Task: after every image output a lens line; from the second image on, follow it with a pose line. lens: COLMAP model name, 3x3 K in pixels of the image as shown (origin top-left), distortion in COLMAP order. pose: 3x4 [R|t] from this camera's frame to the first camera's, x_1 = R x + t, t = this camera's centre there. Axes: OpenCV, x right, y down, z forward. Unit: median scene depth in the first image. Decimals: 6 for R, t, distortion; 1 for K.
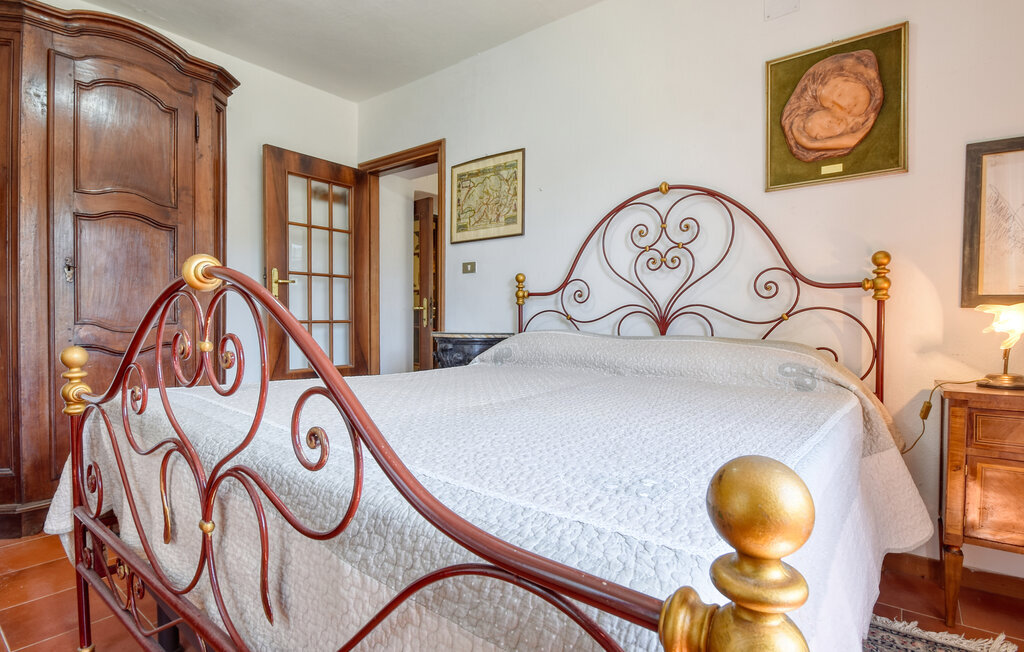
lens RADIAL K [[500.6, 0, 512.0], [0, 500.6, 323.0], [0, 0, 1]] dist [-0.001197, -0.000640]
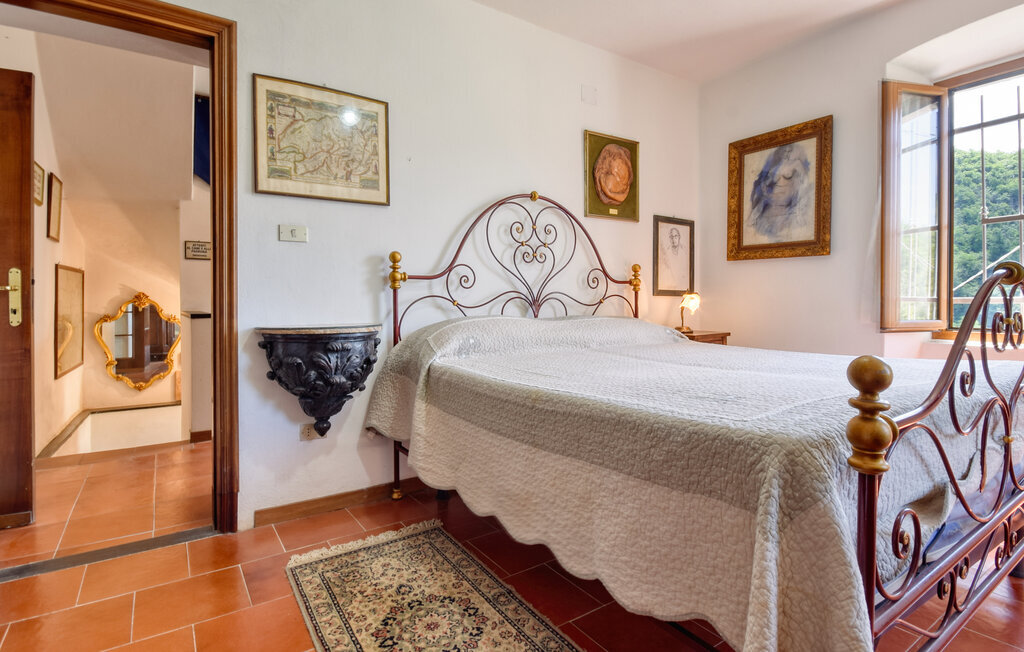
lens RADIAL K [[500.6, 0, 496.4], [0, 500.6, 298.5], [0, 0, 1]] dist [-0.001197, -0.000640]
pose [[0.326623, 0.001848, 0.945153, -0.869824], [0.022317, 0.999704, -0.009667, -0.010336], [-0.944891, 0.024251, 0.326486, 0.686323]]
